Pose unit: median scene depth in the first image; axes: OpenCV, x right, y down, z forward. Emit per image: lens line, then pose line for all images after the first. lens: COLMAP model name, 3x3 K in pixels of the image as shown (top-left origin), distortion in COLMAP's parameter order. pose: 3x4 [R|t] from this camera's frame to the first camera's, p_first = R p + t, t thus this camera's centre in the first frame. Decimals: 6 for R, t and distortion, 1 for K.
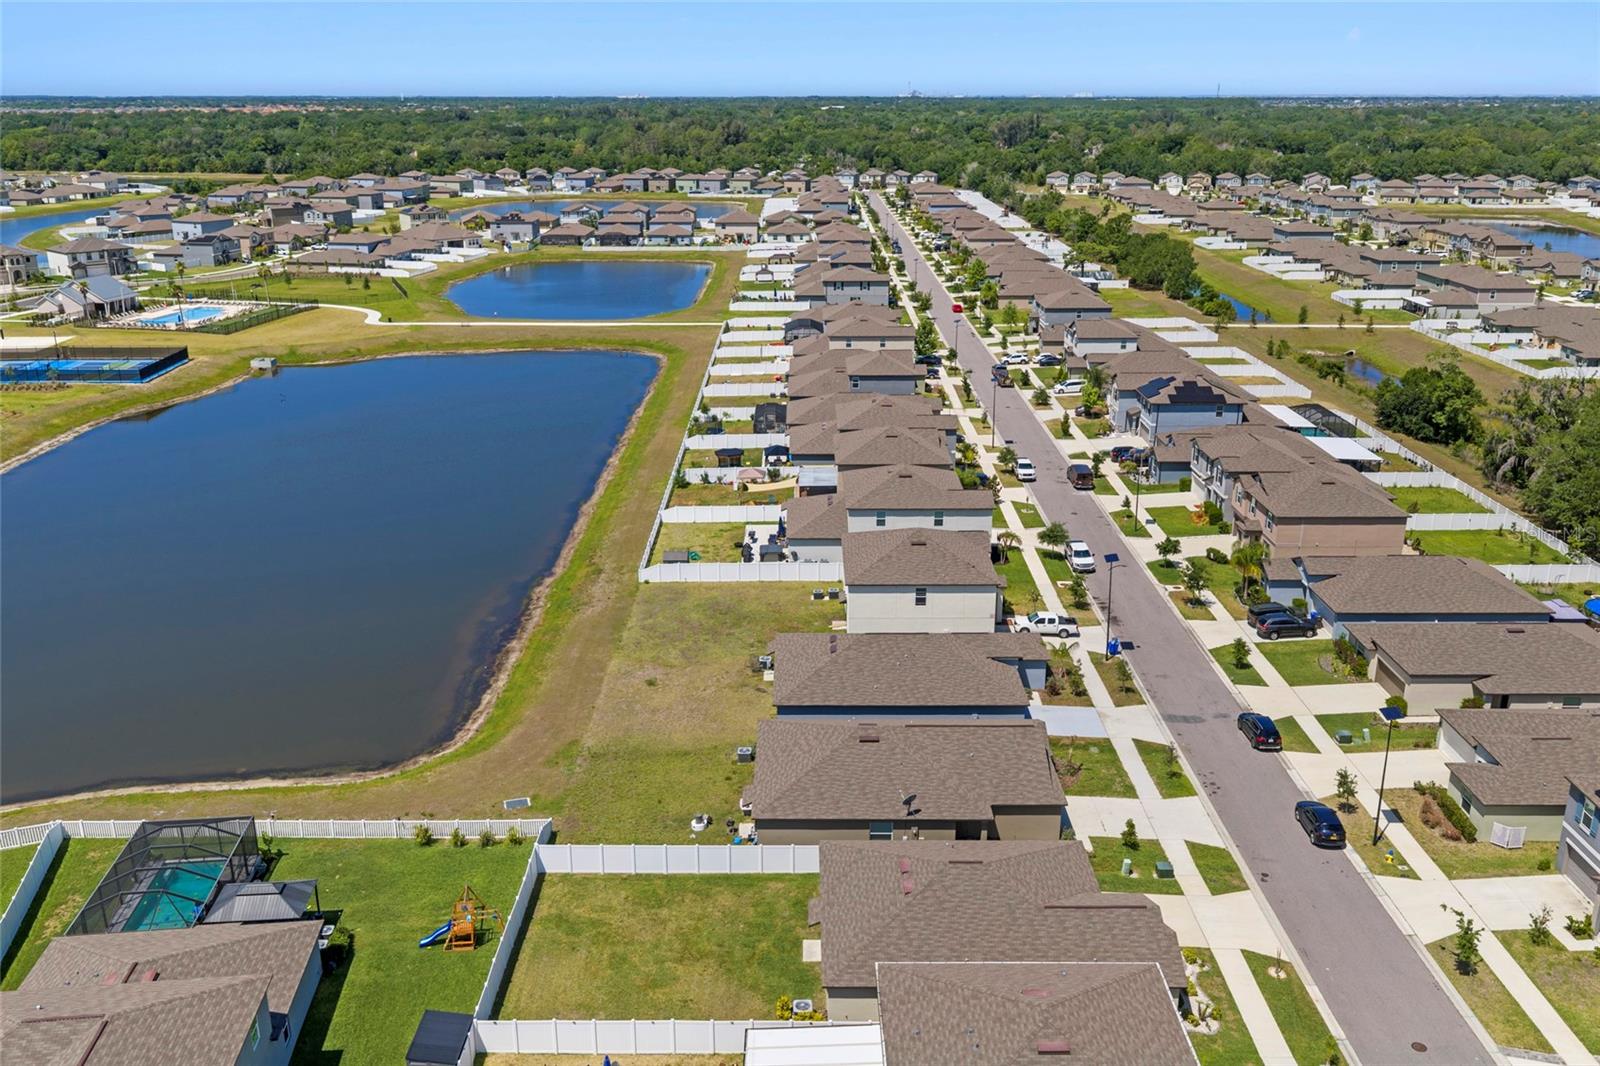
lens RADIAL K [[1344.5, 0, 800.8], [0, 1344.5, 505.7], [0, 0, 1]] dist [0.005850, -0.004789]
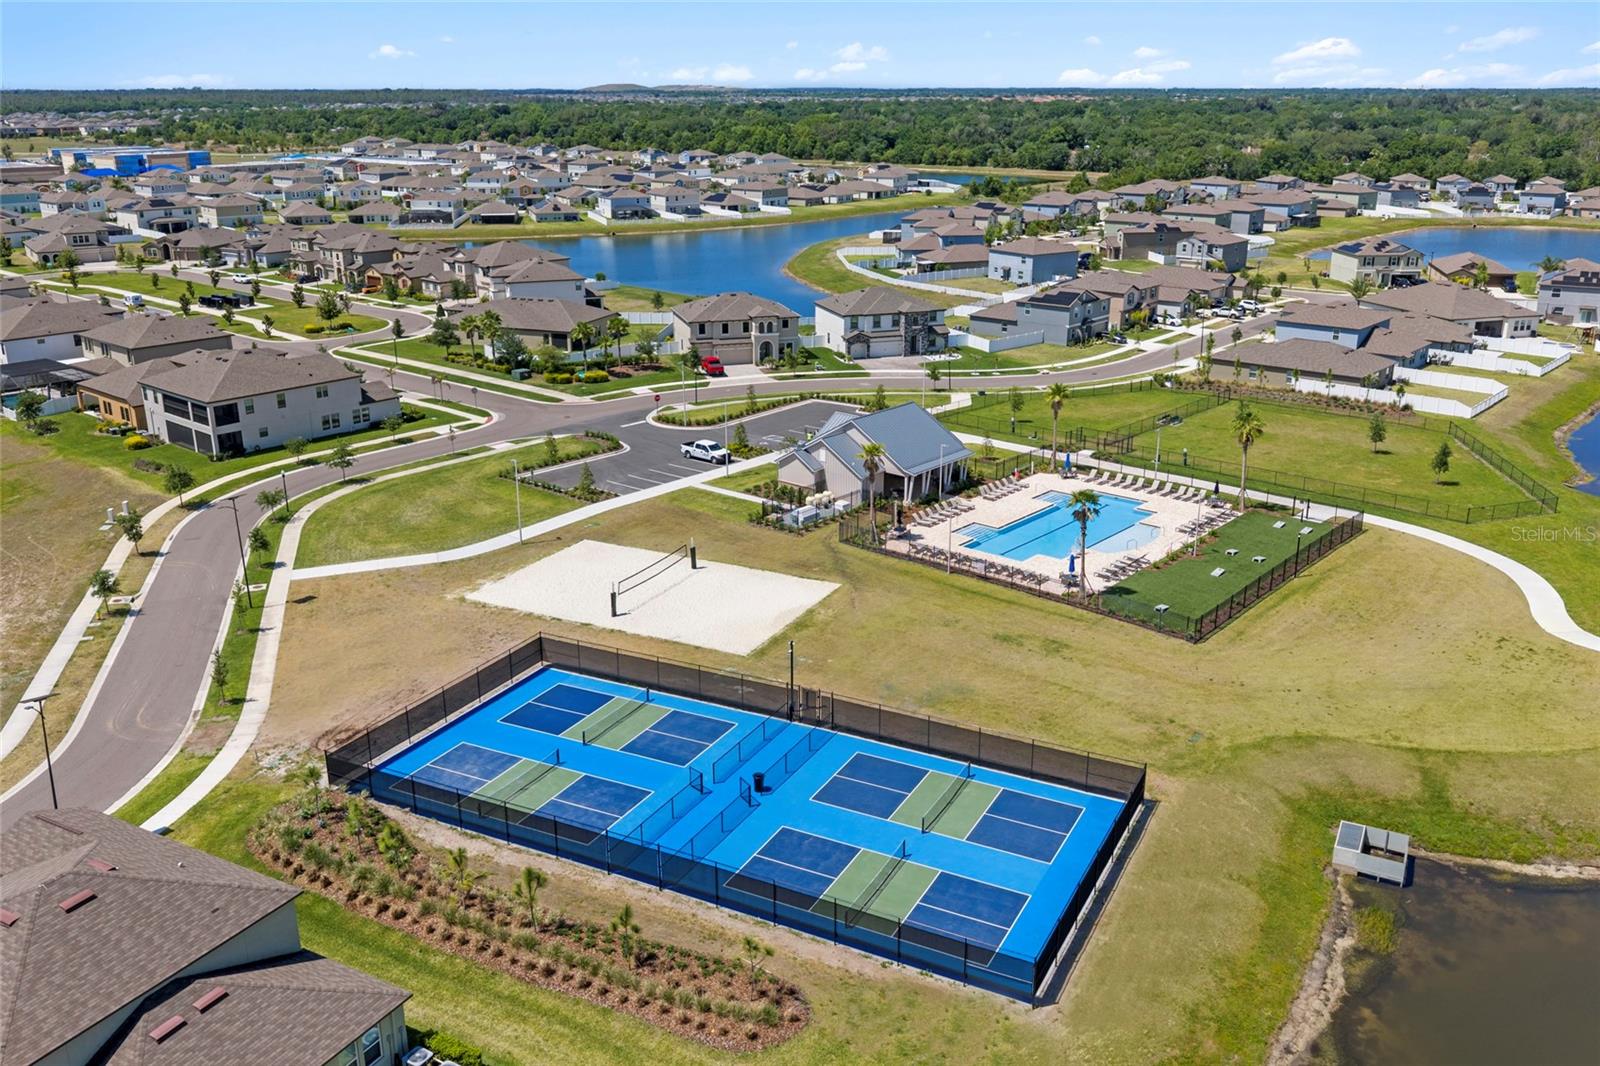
lens RADIAL K [[1344.5, 0, 800.8], [0, 1344.5, 505.7], [0, 0, 1]] dist [0.005850, -0.004789]
pose [[0.867473, 0.147560, -0.475097, -0.156990], [-0.145194, 0.988515, 0.041915, -0.073803], [0.475825, 0.032621, 0.878935, 0.277288]]
